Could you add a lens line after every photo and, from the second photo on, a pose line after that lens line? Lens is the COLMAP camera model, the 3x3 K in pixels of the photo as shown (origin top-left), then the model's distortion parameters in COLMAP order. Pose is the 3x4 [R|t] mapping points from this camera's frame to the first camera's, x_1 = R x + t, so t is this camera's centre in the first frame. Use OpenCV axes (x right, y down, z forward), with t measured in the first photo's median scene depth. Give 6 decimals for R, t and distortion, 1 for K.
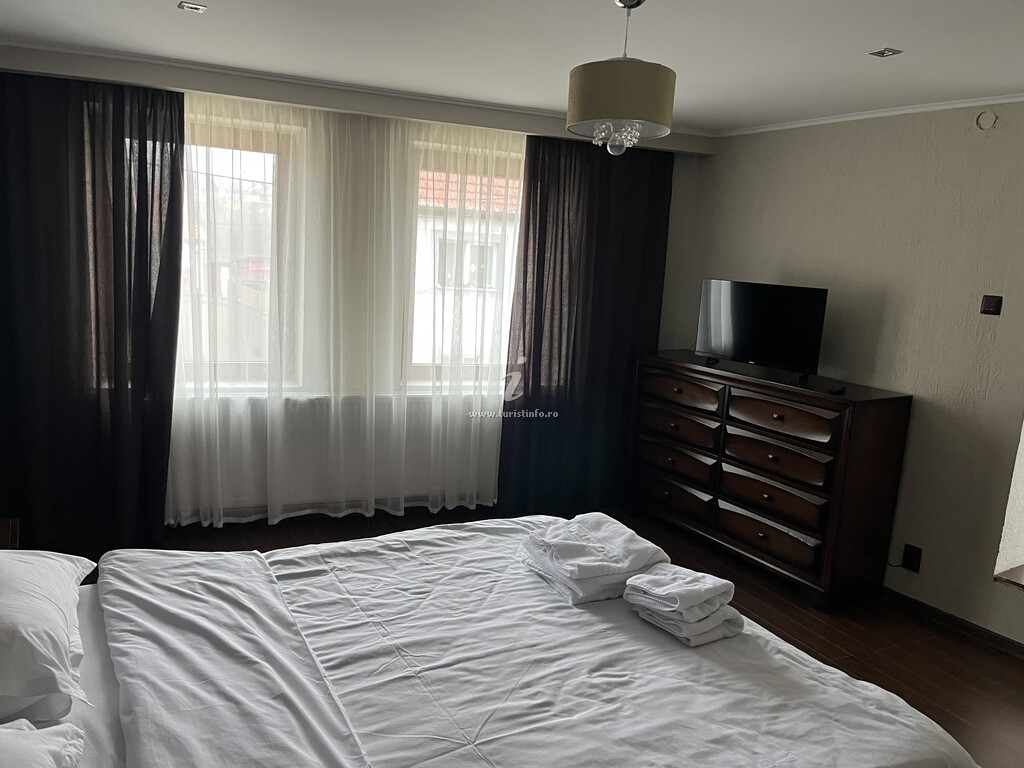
lens RADIAL K [[766.7, 0, 512.0], [0, 766.7, 384.0], [0, 0, 1]] dist [0.073827, -0.082963]
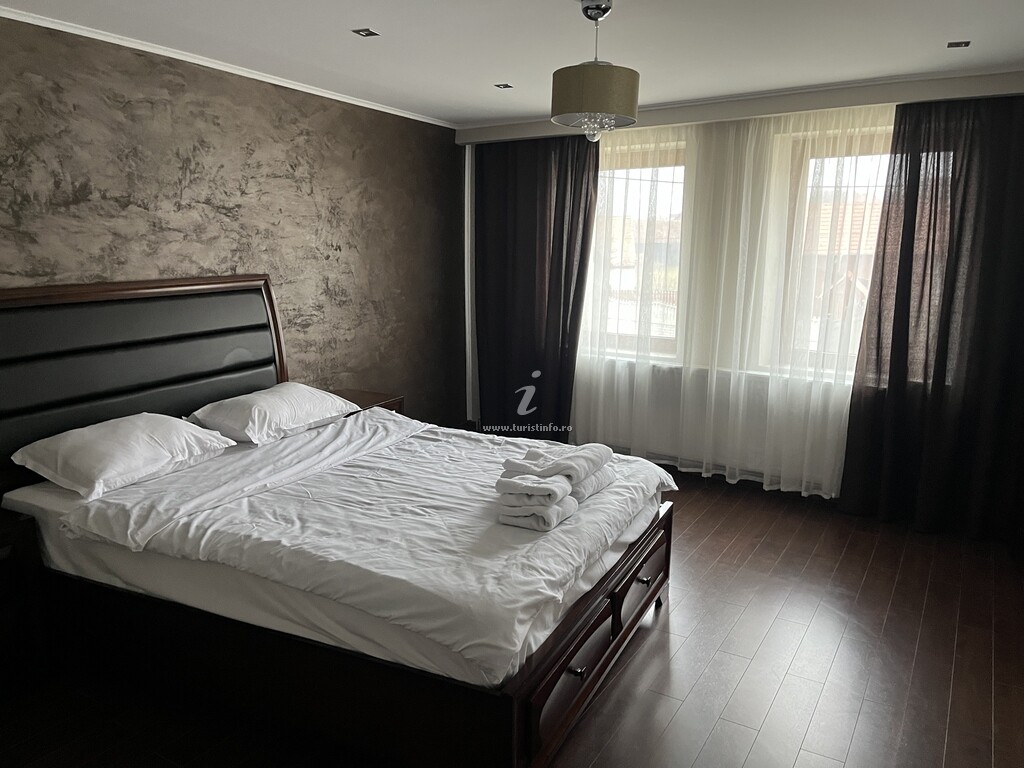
lens RADIAL K [[766.7, 0, 512.0], [0, 766.7, 384.0], [0, 0, 1]] dist [0.073827, -0.082963]
pose [[0.540682, 0.097167, -0.835596, 0.657632], [-0.118739, 0.992177, 0.038544, 0.030240], [0.832805, 0.078378, 0.547990, 0.152671]]
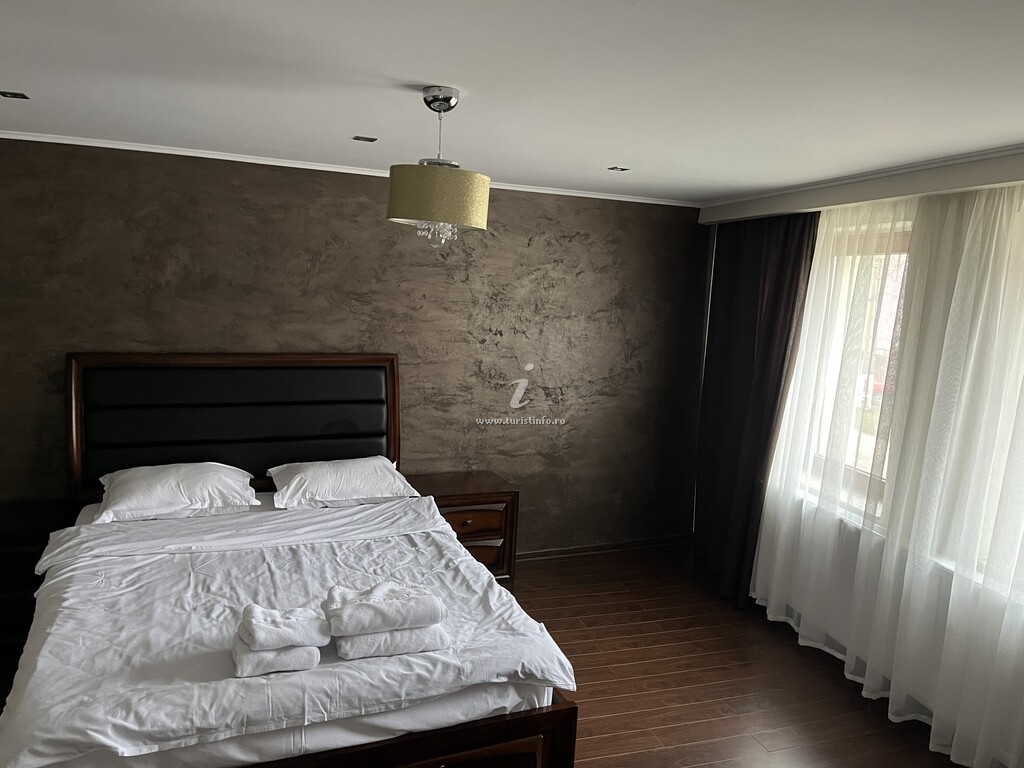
lens RADIAL K [[766.7, 0, 512.0], [0, 766.7, 384.0], [0, 0, 1]] dist [0.073827, -0.082963]
pose [[-0.122314, 0.061951, -0.990556, 0.686620], [-0.230234, 0.969054, 0.089035, -0.135960], [0.965418, 0.238950, -0.104266, 0.735895]]
